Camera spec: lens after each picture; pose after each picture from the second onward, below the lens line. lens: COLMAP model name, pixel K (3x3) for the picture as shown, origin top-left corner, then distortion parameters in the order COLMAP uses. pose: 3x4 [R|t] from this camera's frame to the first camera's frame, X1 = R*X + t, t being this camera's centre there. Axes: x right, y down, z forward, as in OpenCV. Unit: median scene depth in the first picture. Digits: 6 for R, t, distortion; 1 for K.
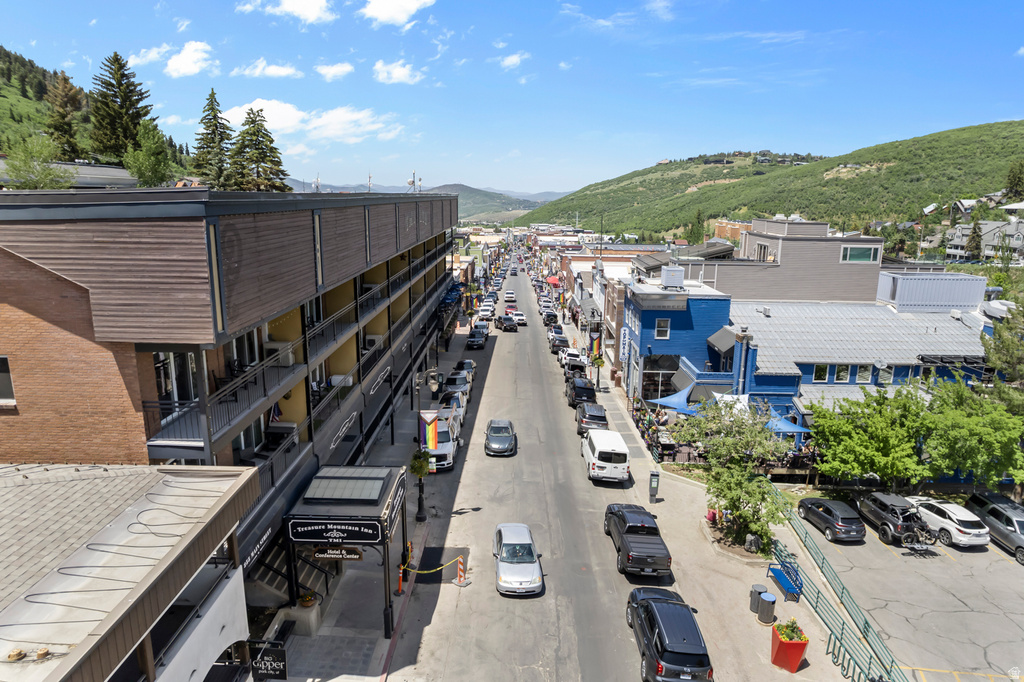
lens RADIAL K [[657.4, 0, 513.4], [0, 657.4, 343.9], [0, 0, 1]] dist [-0.061932, 0.056398]
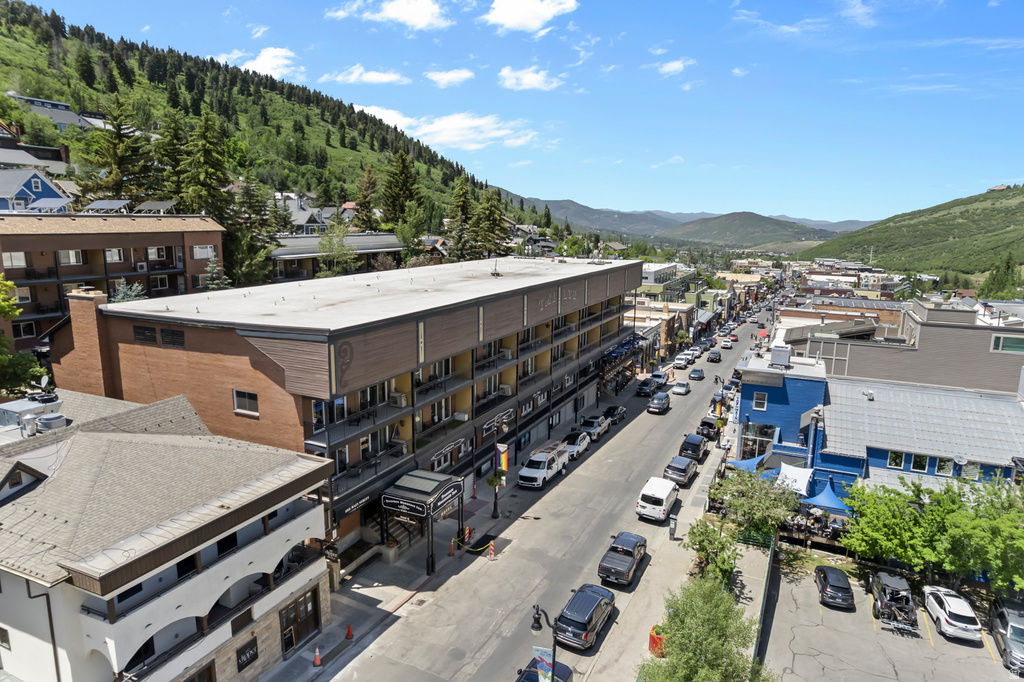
lens RADIAL K [[657.4, 0, 512.2], [0, 657.4, 339.2], [0, 0, 1]] dist [-0.061932, 0.056398]
pose [[0.911020, 0.075934, -0.405311, 0.321622], [-0.094444, 0.995195, -0.025837, -0.067791], [0.401402, 0.061817, 0.913813, -0.249908]]
